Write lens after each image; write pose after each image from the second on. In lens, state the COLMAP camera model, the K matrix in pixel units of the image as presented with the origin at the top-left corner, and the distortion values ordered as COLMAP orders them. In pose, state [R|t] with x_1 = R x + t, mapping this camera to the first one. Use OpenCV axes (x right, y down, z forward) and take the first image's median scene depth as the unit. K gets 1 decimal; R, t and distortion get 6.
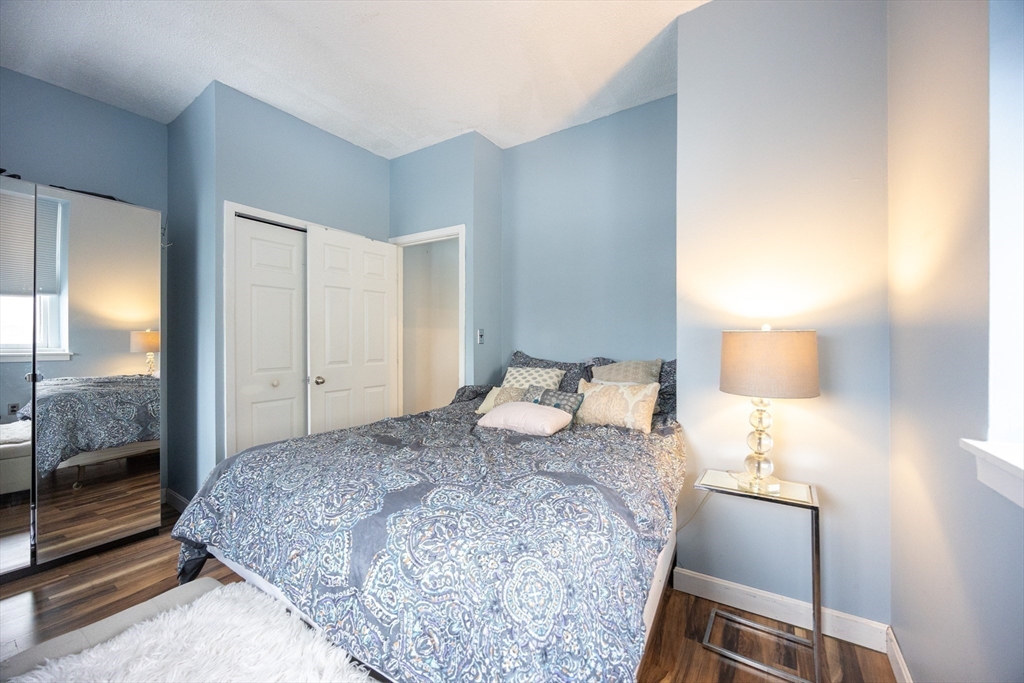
lens RADIAL K [[385.3, 0, 514.6], [0, 385.3, 333.0], [0, 0, 1]] dist [0.003899, 0.000158]
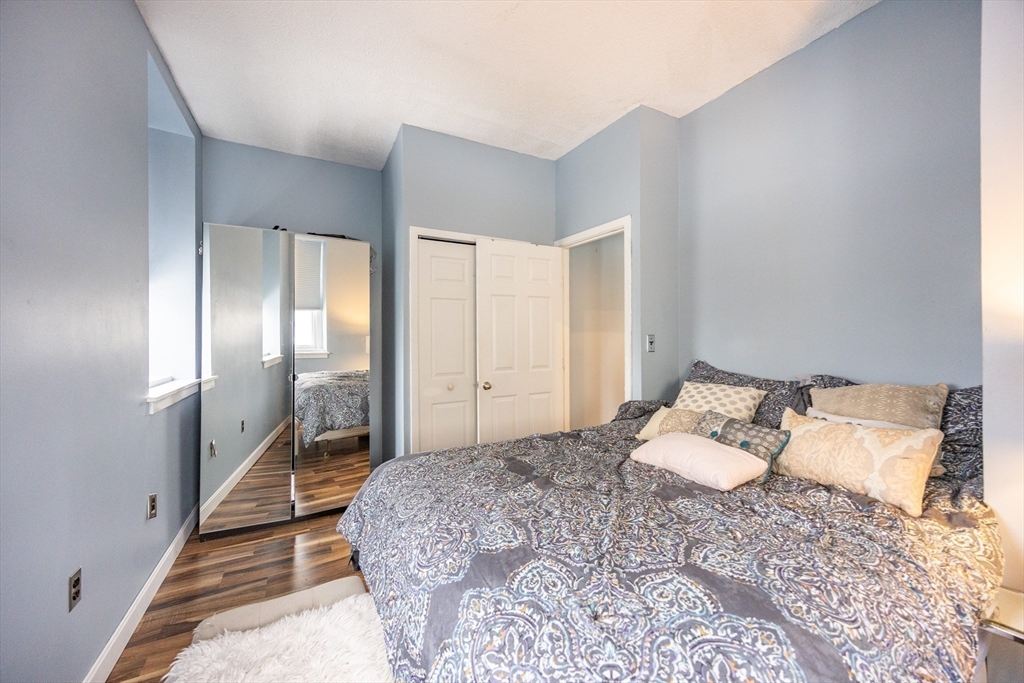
lens RADIAL K [[385.3, 0, 514.6], [0, 385.3, 333.0], [0, 0, 1]] dist [0.003899, 0.000158]
pose [[0.885238, -0.009082, -0.465049, 0.069541], [0.012208, 0.999919, 0.003710, -0.033141], [0.464977, -0.008961, 0.885277, 0.160189]]
